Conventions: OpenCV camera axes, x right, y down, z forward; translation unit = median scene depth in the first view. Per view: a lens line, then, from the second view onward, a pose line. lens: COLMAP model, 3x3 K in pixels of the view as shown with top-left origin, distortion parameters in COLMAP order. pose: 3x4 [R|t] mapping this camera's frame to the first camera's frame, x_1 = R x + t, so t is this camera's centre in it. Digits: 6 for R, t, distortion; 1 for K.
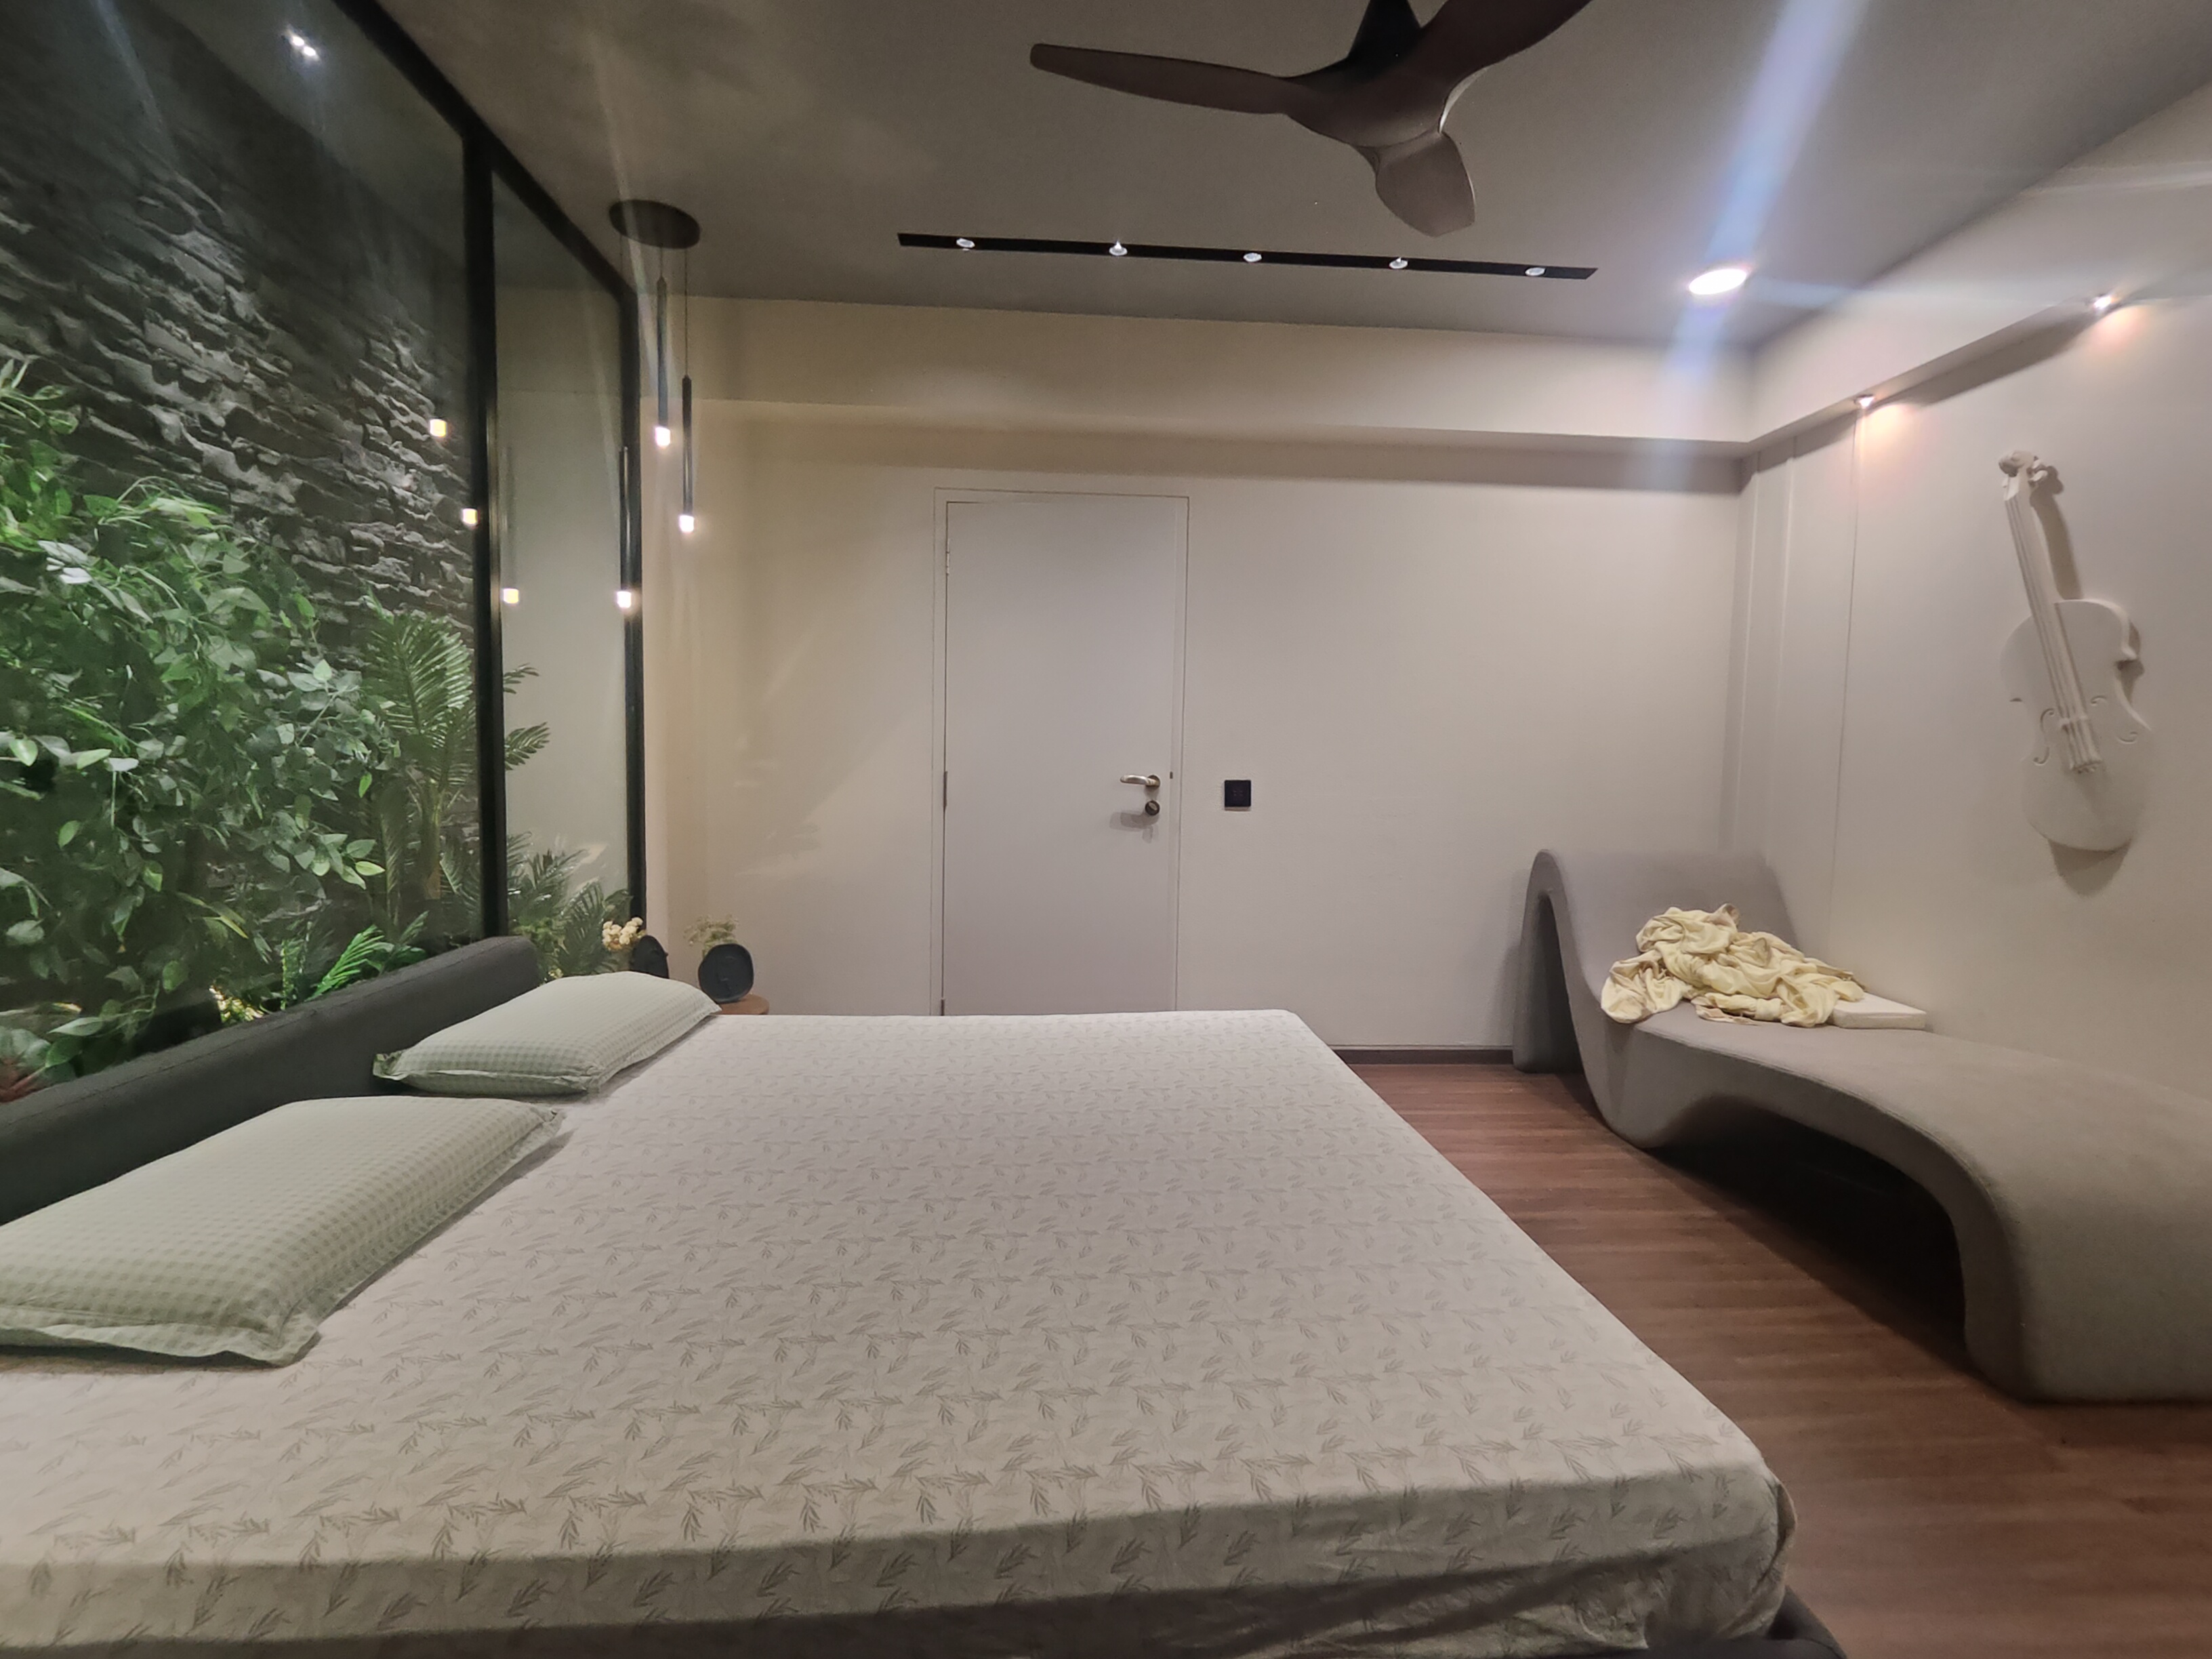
lens RADIAL K [[1014.9, 0, 1112.1], [0, 1014.9, 828.4], [0, 0, 1]] dist [-0.003392, 0.001608]
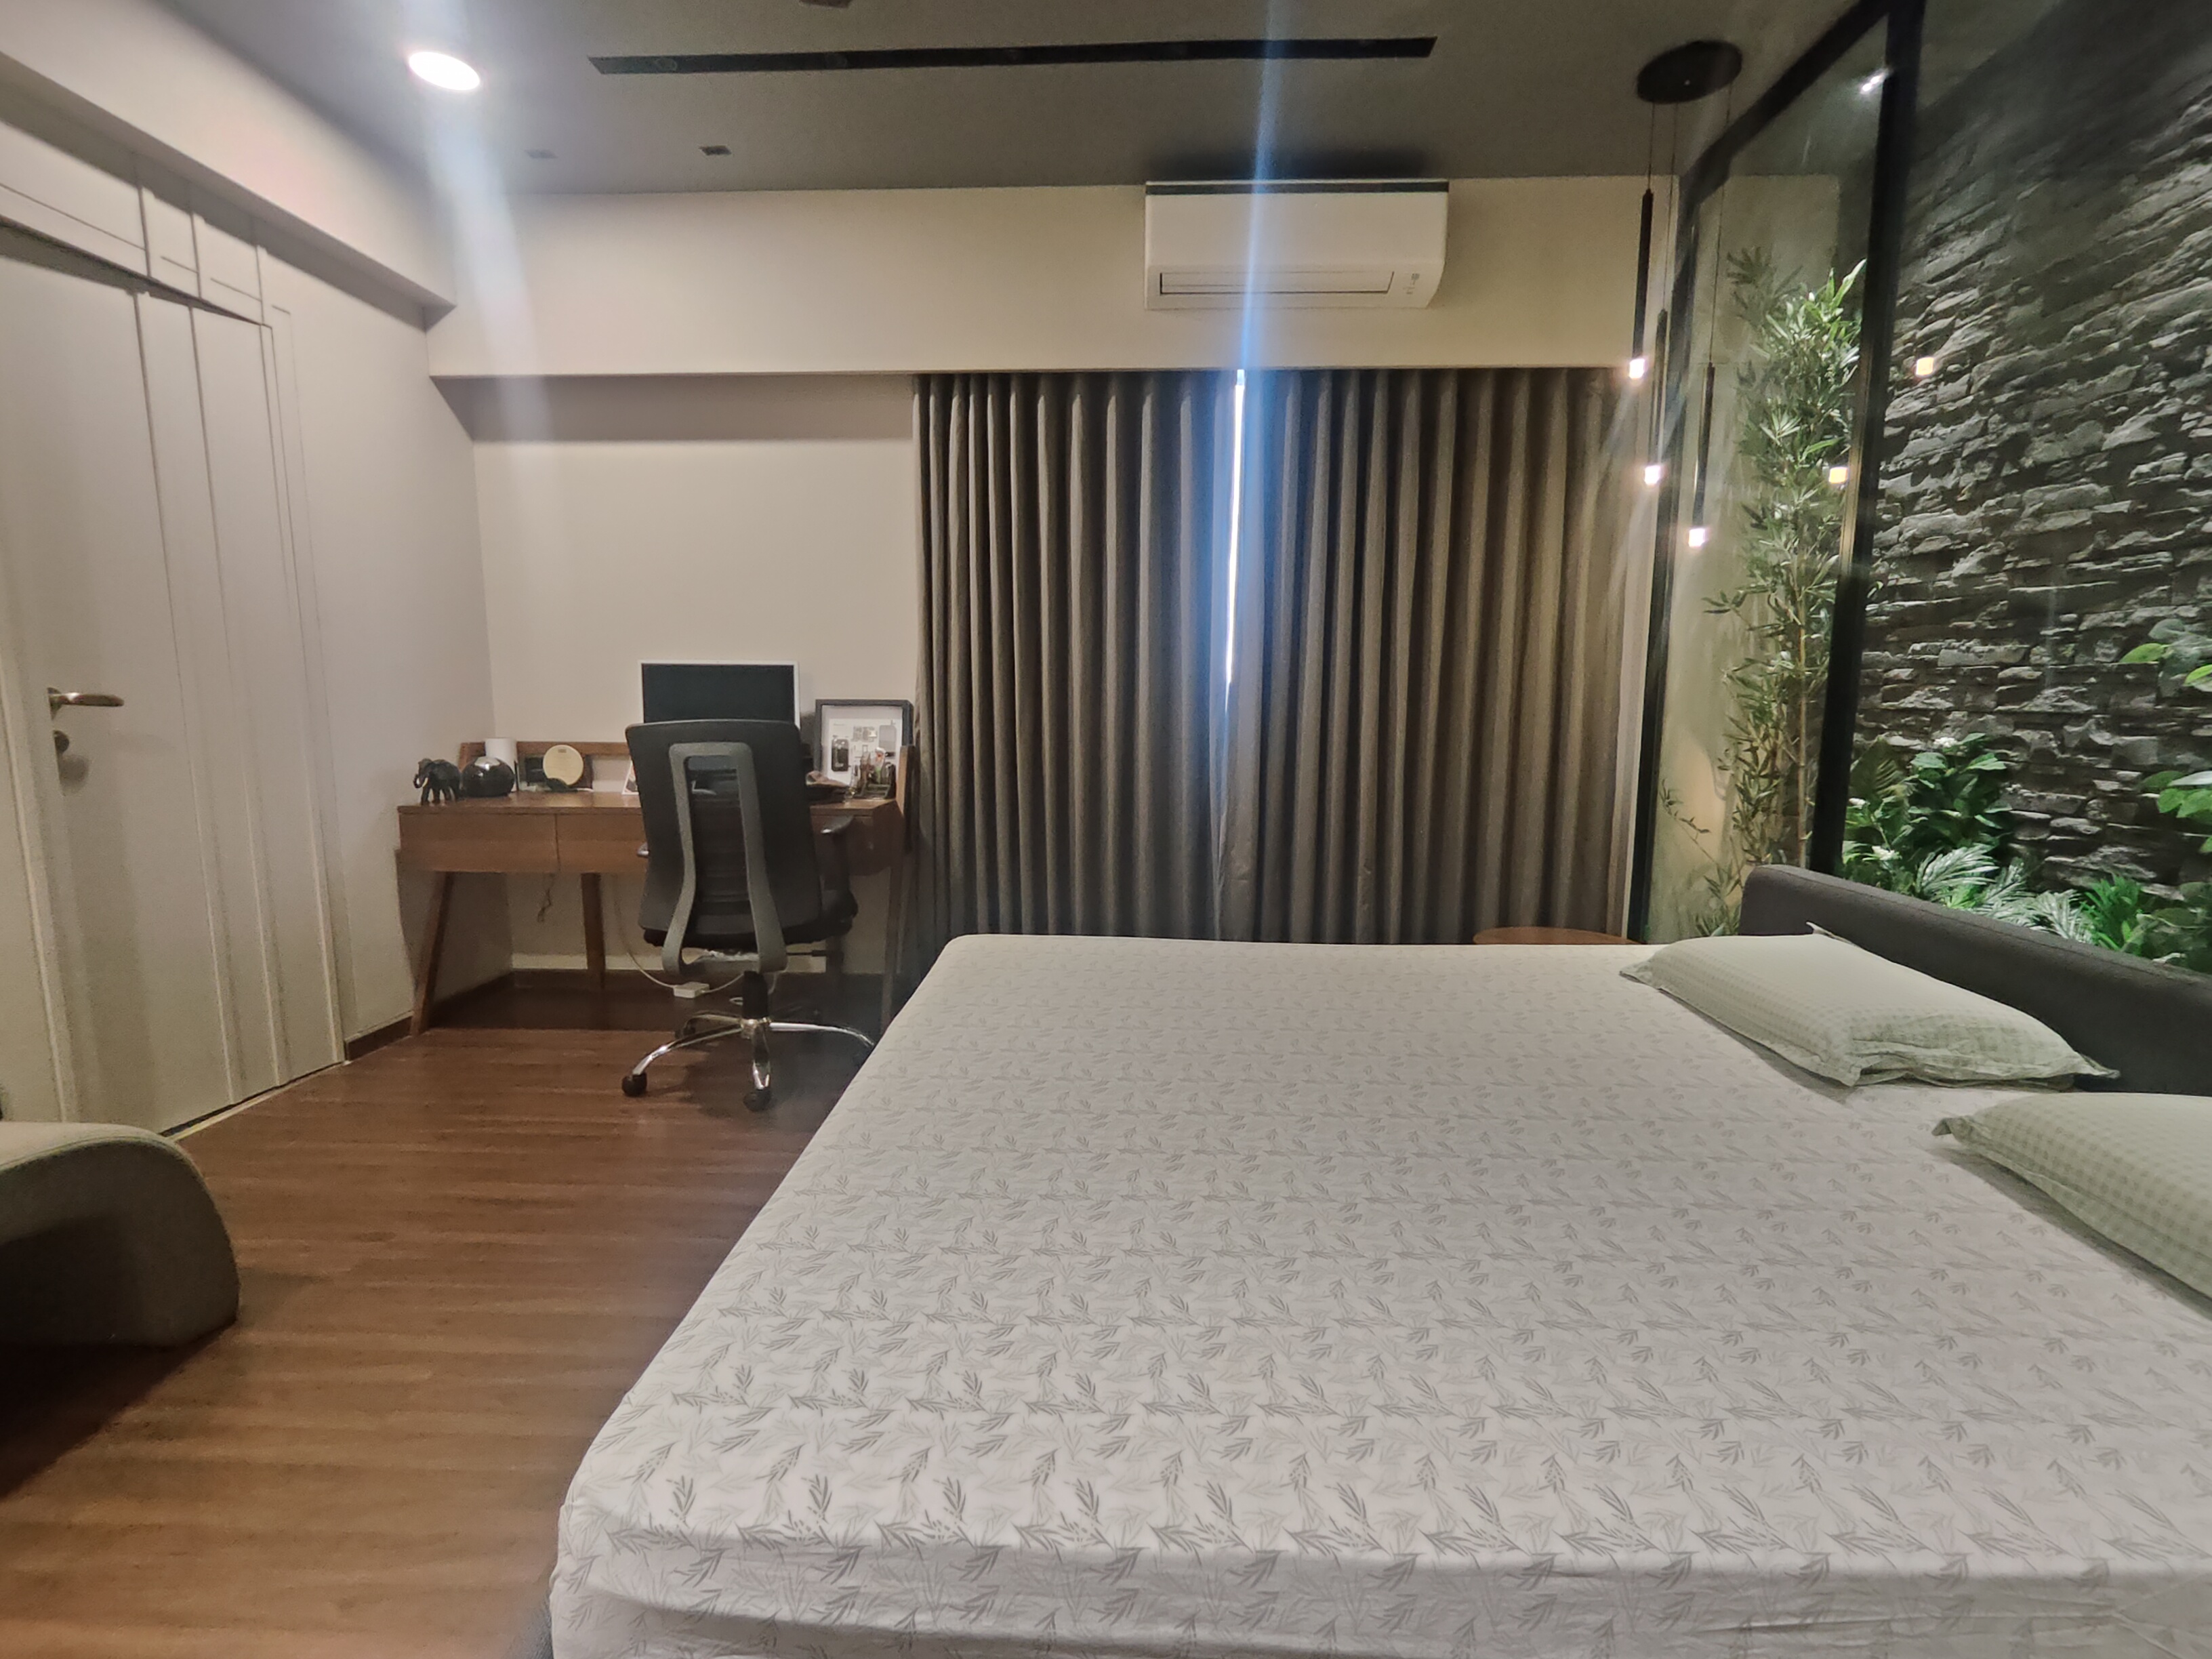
lens RADIAL K [[1014.9, 0, 1112.1], [0, 1014.9, 828.4], [0, 0, 1]] dist [-0.003392, 0.001608]
pose [[-0.994670, -0.036616, 0.096389, 0.003967], [-0.016747, 0.979780, 0.199376, -0.050283], [-0.101740, 0.196700, -0.975171, 1.055206]]
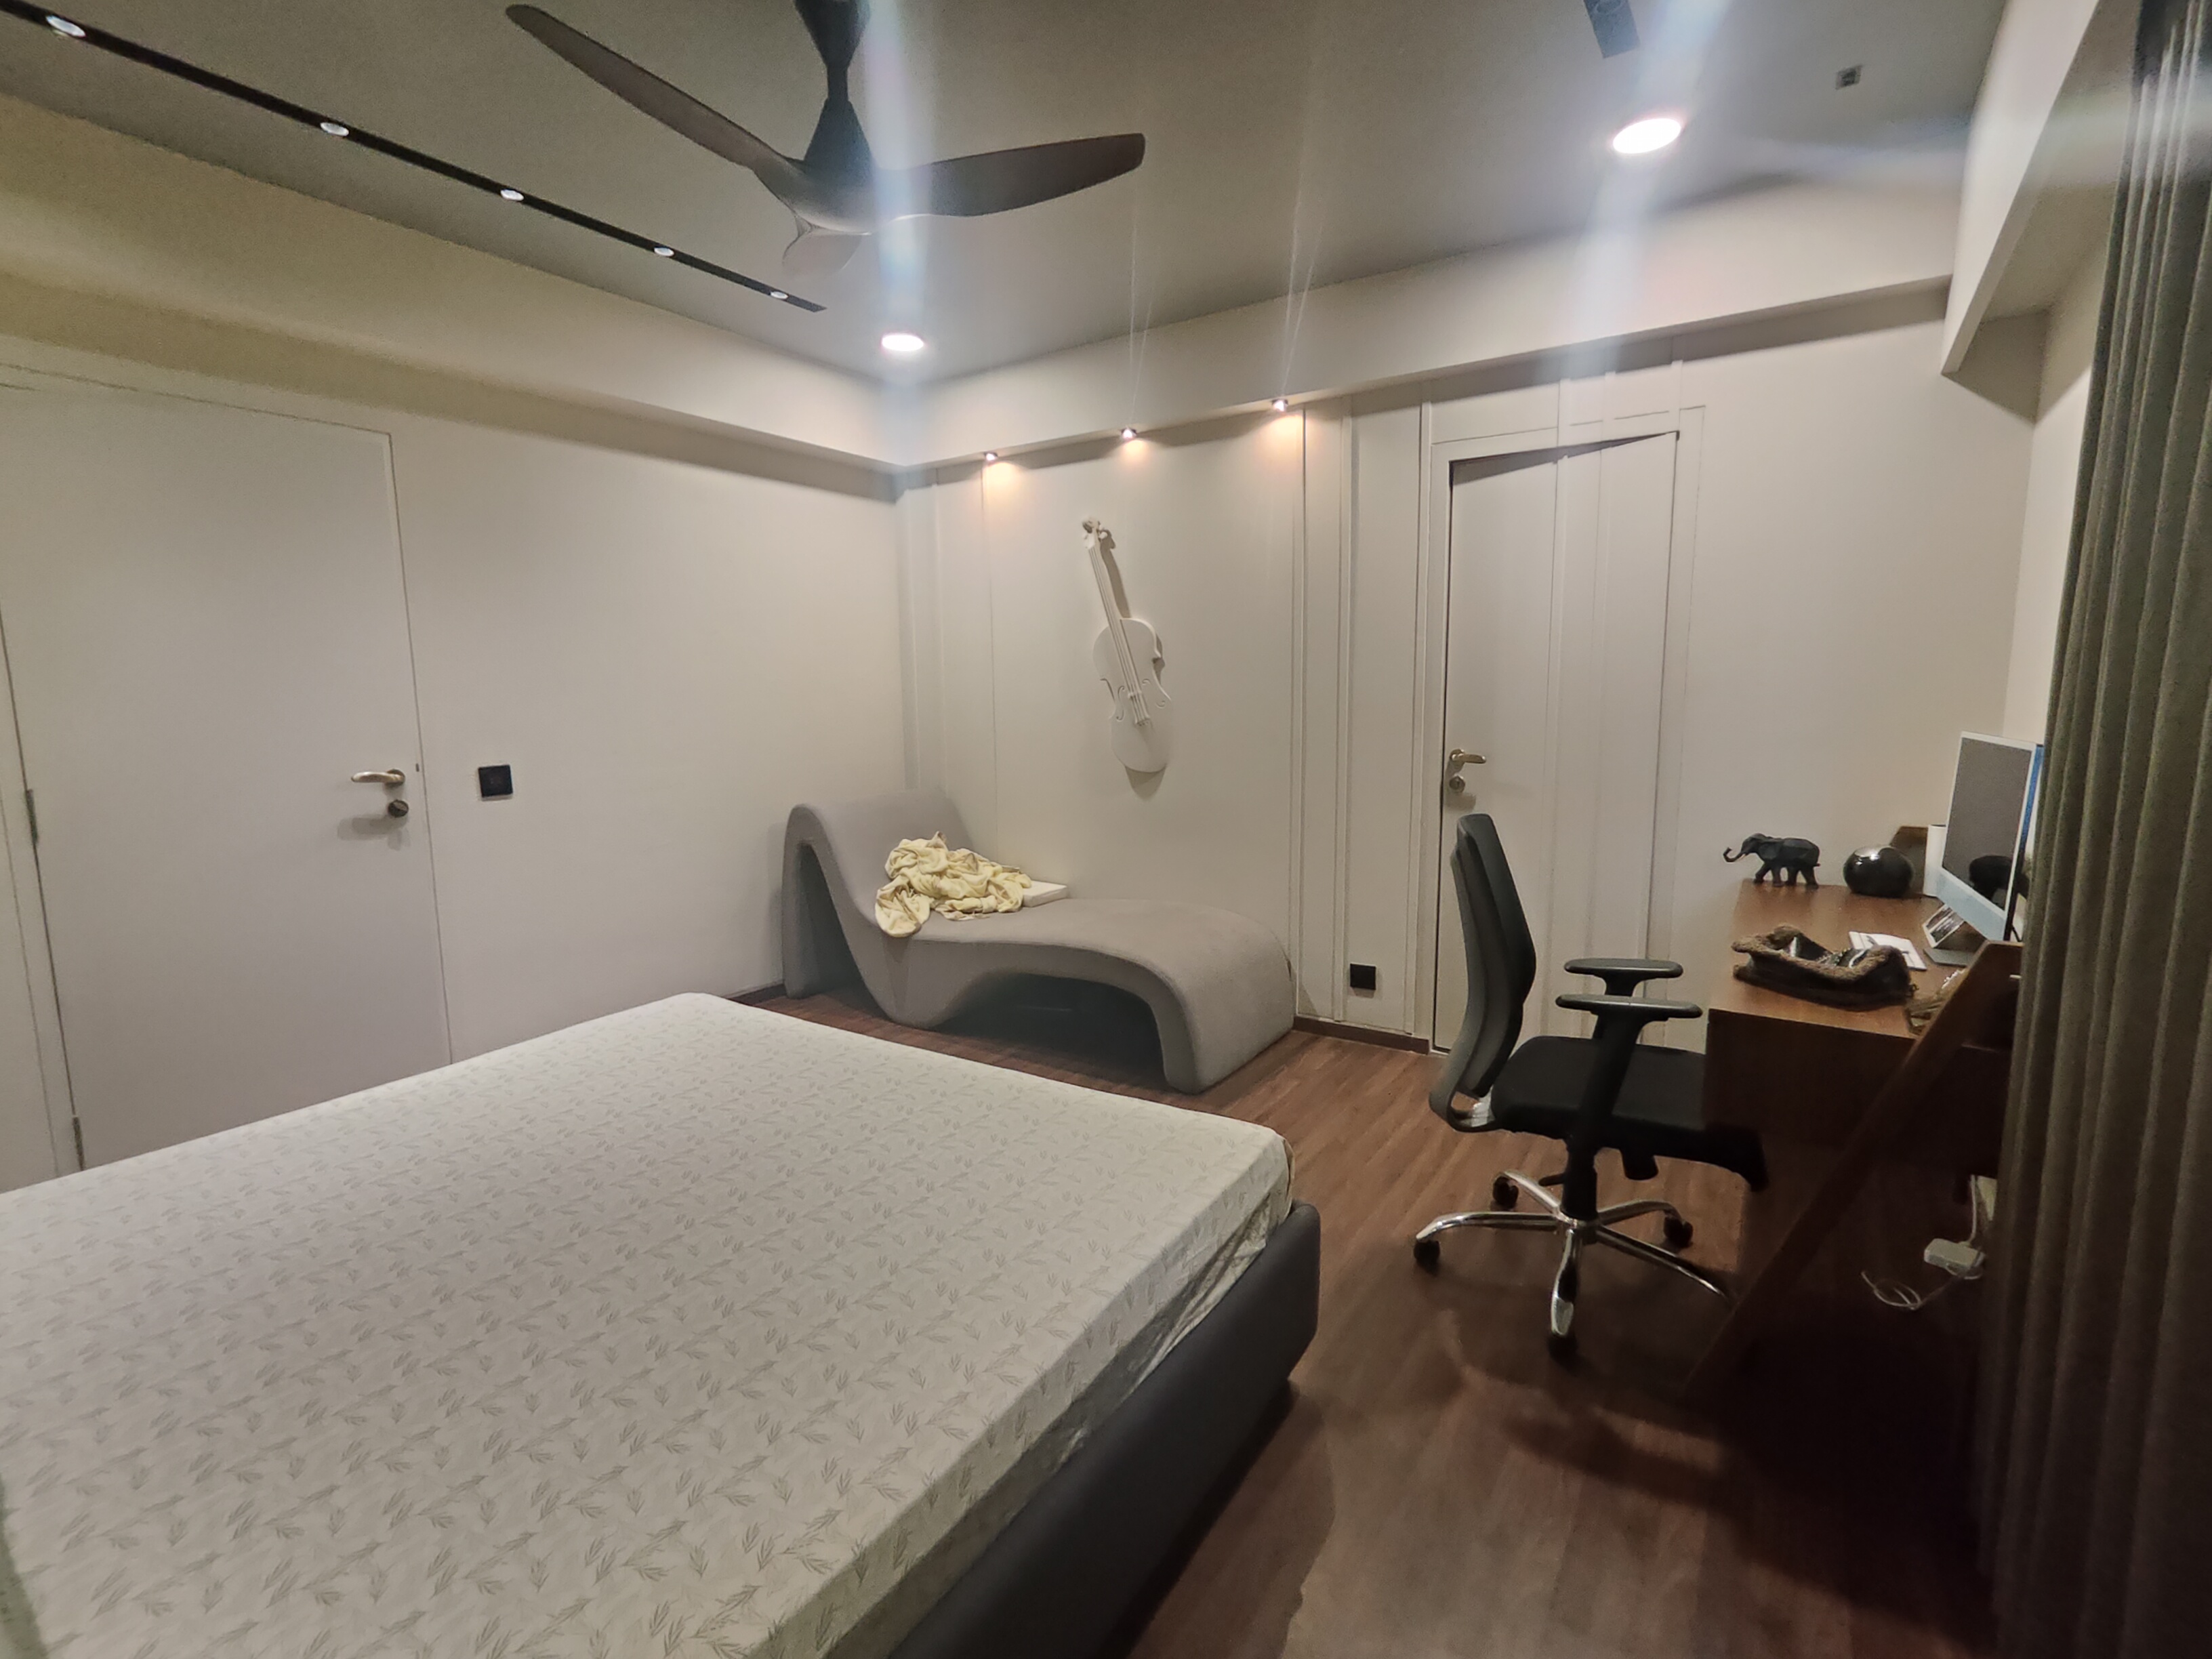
lens RADIAL K [[1014.9, 0, 1112.1], [0, 1014.9, 828.4], [0, 0, 1]] dist [-0.003392, 0.001608]
pose [[0.612702, -0.131064, 0.779371, -0.306711], [0.078313, 0.991368, 0.105149, -0.054812], [-0.786424, -0.003390, 0.617677, 0.017696]]
